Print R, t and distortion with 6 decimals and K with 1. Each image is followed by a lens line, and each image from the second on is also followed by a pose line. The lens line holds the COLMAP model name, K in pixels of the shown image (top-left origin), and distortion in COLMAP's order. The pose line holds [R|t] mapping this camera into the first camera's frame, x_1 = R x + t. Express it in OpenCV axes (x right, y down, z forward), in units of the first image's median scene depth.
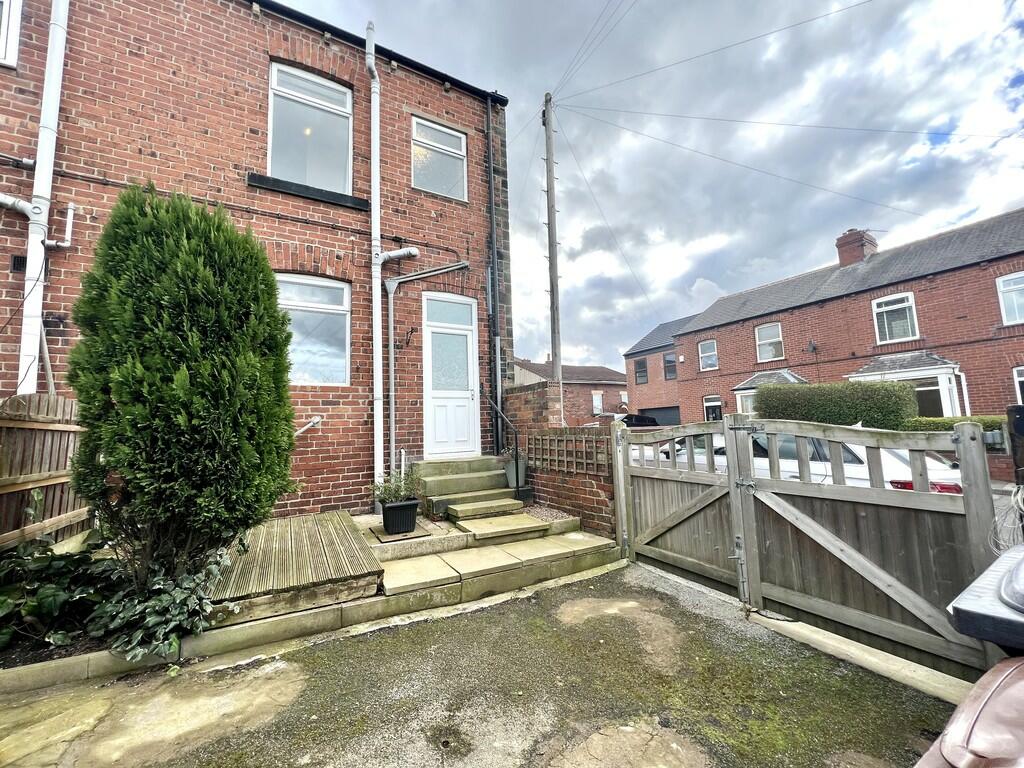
lens RADIAL K [[407.0, 0, 511.6], [0, 407.0, 383.0], [0, 0, 1]] dist [-0.000241, -0.000396]
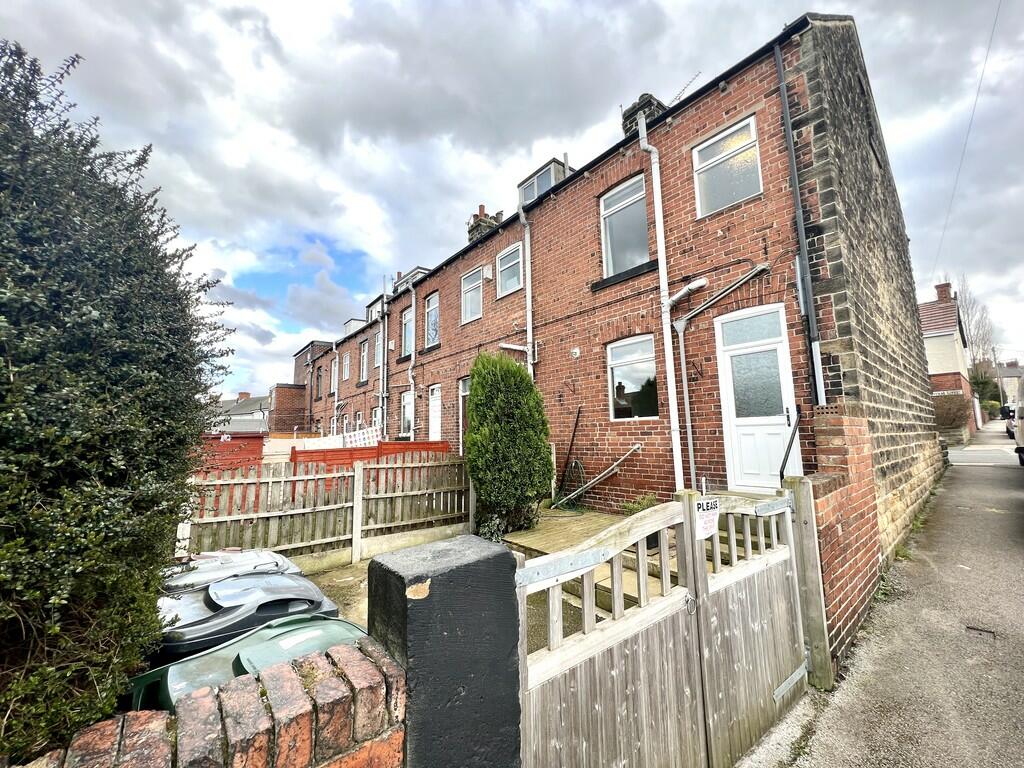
lens RADIAL K [[407.0, 0, 513.4], [0, 407.0, 383.8], [0, 0, 1]] dist [-0.000241, -0.000396]
pose [[0.172337, -0.100008, -0.979948, 0.707368], [0.115762, 0.989995, -0.080675, -0.047409], [0.978212, -0.099538, 0.182190, 0.355284]]
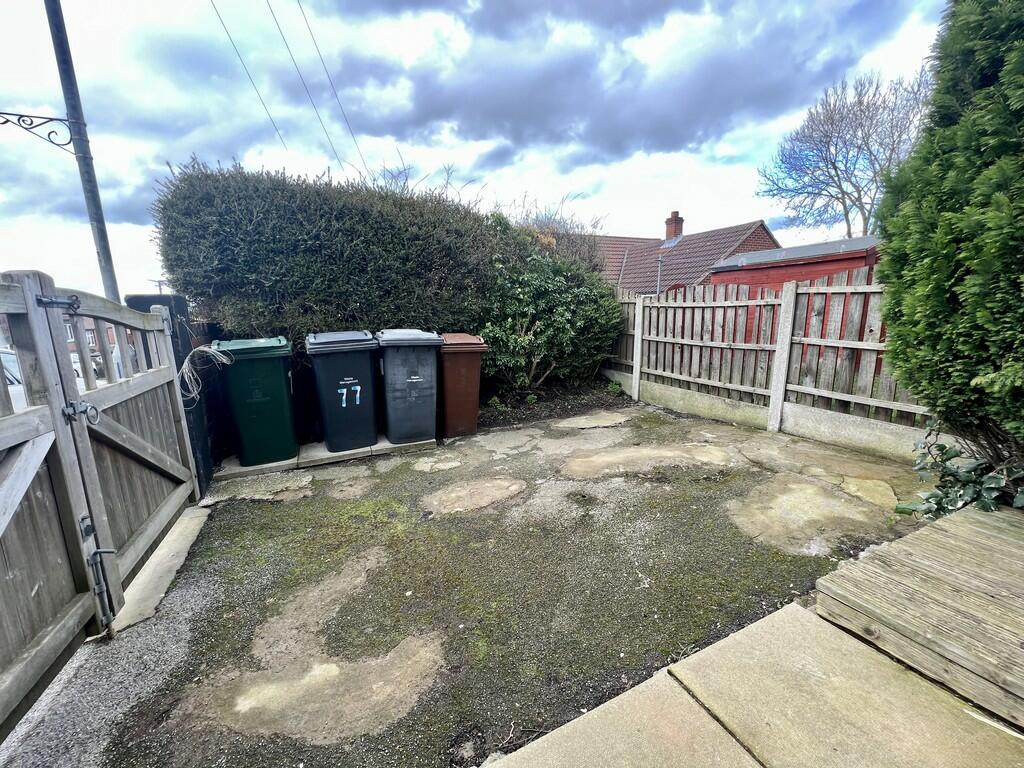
lens RADIAL K [[407.0, 0, 515.4], [0, 407.0, 382.3], [0, 0, 1]] dist [-0.000241, -0.000396]
pose [[-0.994646, 0.039041, 0.095687, -0.022733], [0.045762, 0.996561, 0.069078, 0.112916], [-0.092661, 0.073087, -0.993012, 0.826207]]
